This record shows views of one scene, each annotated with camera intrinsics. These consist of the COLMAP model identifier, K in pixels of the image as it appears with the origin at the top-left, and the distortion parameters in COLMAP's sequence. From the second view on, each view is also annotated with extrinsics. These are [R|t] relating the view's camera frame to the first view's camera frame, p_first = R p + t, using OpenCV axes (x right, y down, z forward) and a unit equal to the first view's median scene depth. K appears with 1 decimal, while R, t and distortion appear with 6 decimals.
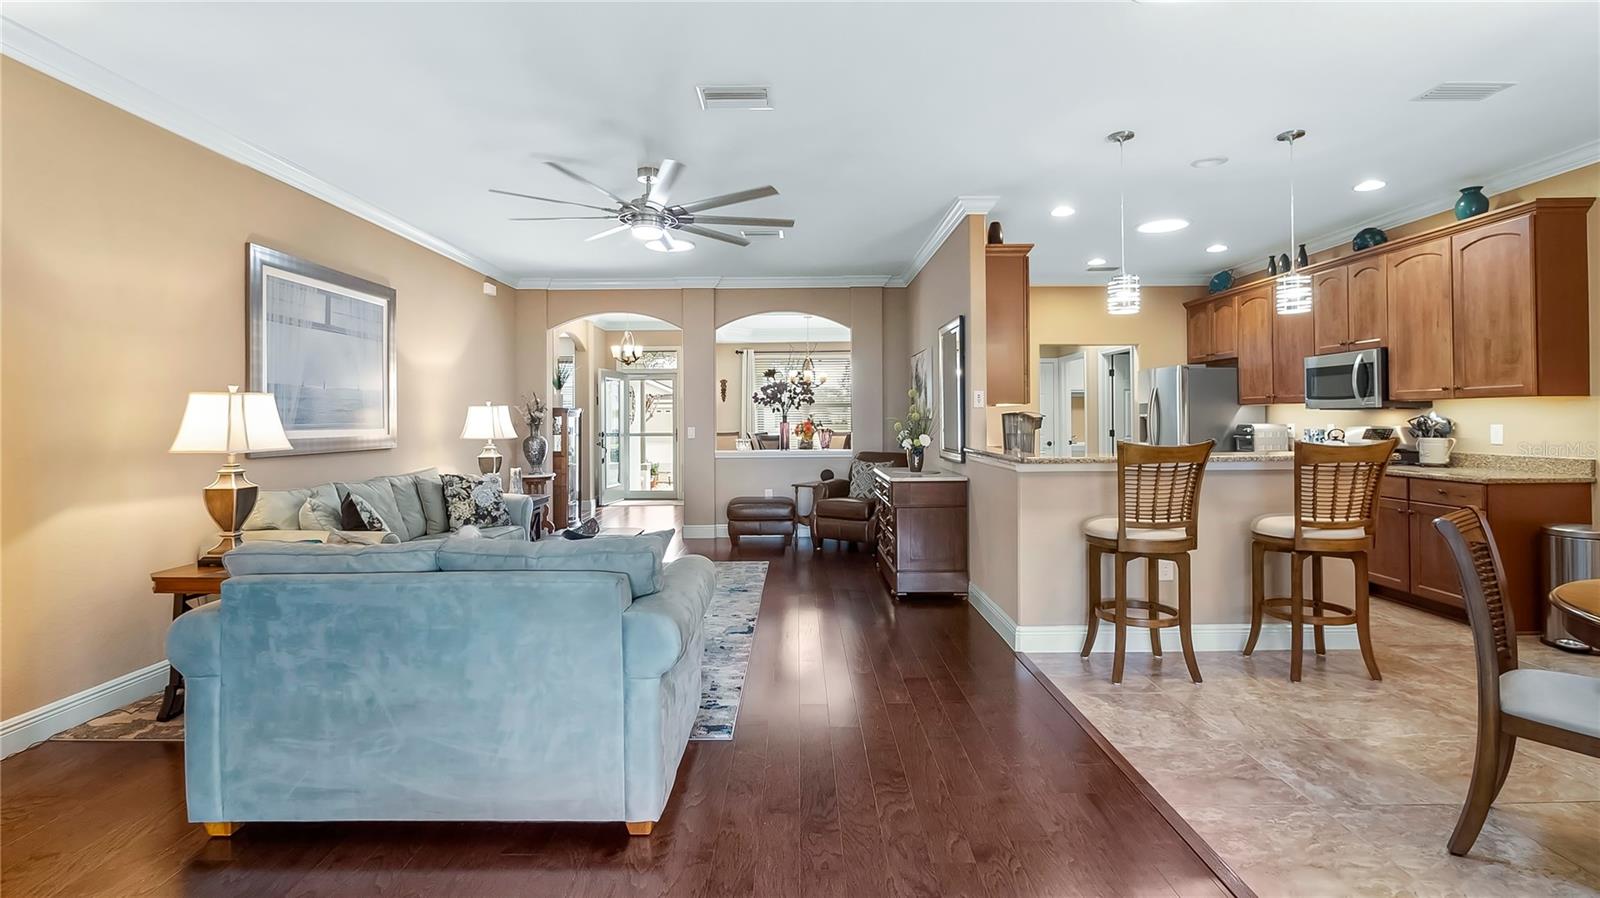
lens RADIAL K [[742.8, 0, 795.0], [0, 742.8, 414.7], [0, 0, 1]] dist [-0.002707, -0.000601]
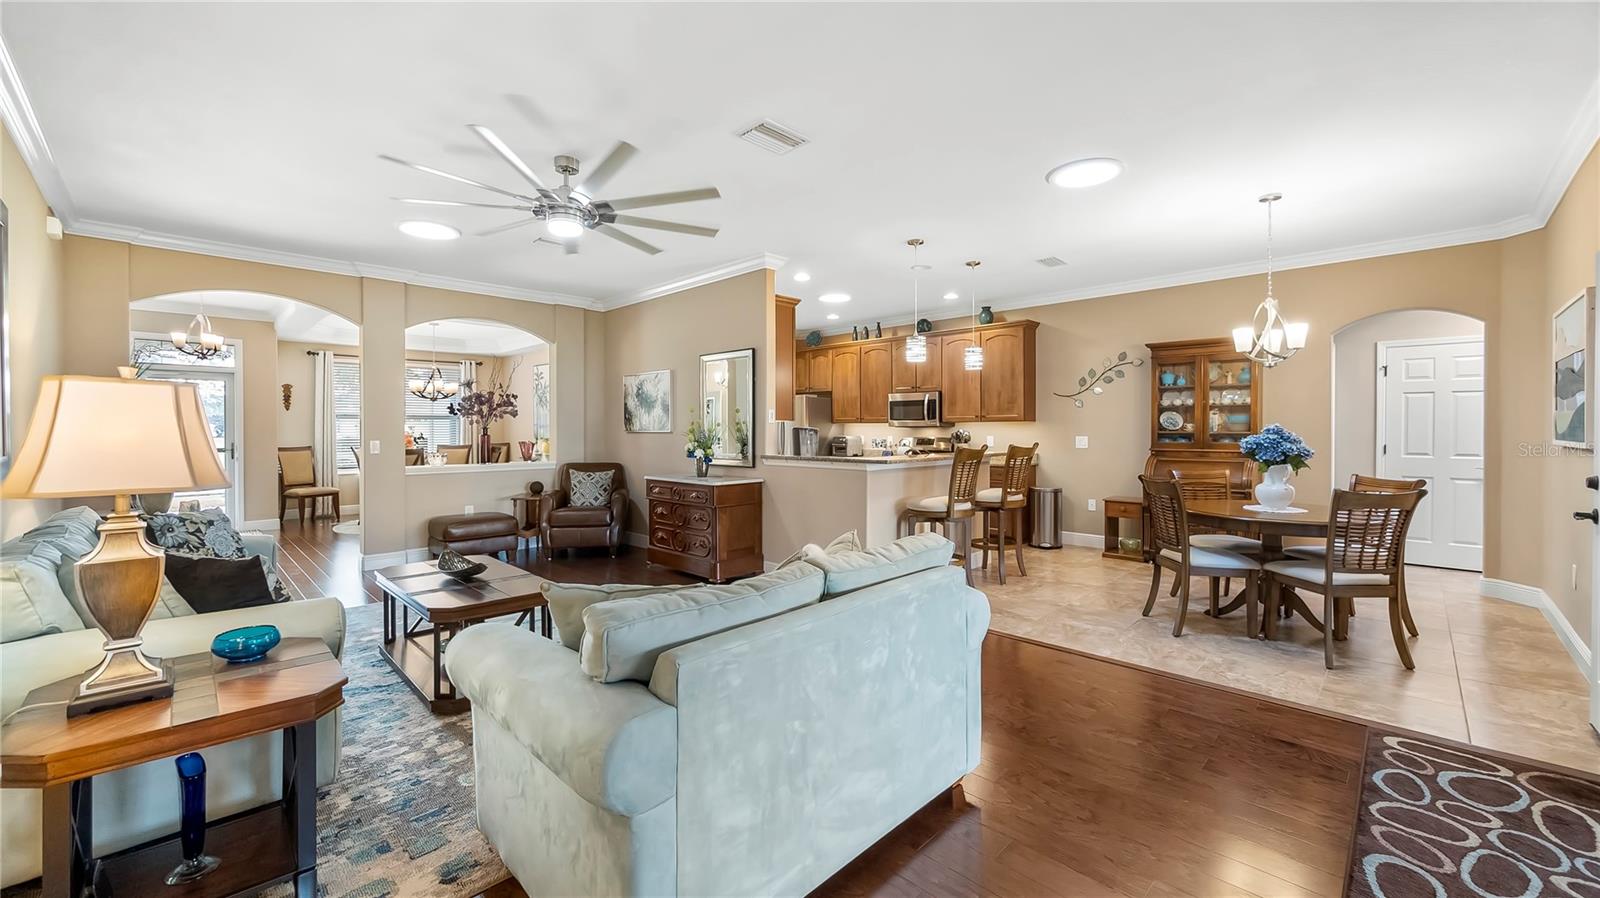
lens RADIAL K [[634.6, 0, 801.8], [0, 634.6, 435.2], [0, 0, 1]] dist [-0.010545, 0.002029]
pose [[0.697408, -0.000580, 0.716674, -0.468349], [-0.006702, 0.999951, 0.007331, 0.002485], [-0.716643, -0.009915, 0.697370, 0.202775]]
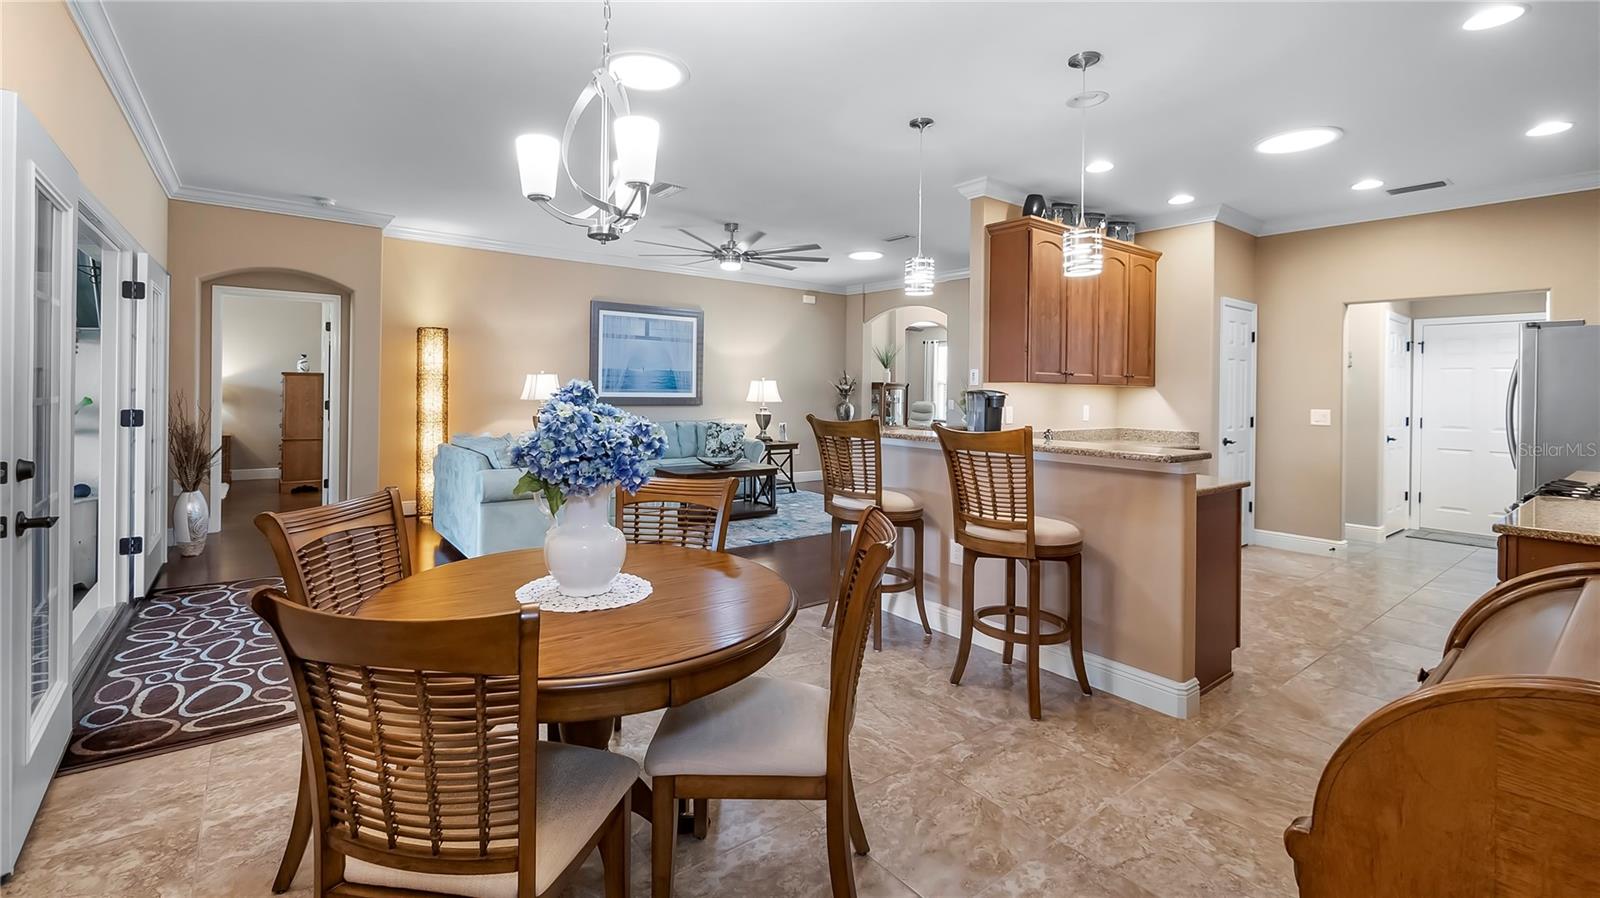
lens RADIAL K [[677.4, 0, 747.2], [0, 677.4, 388.1], [0, 0, 1]] dist [-0.002629, 0.000196]
pose [[0.581743, 0.016354, -0.813208, 0.793175], [-0.015559, 0.999839, 0.008977, -0.009168], [0.813224, 0.007430, 0.581904, 0.192013]]
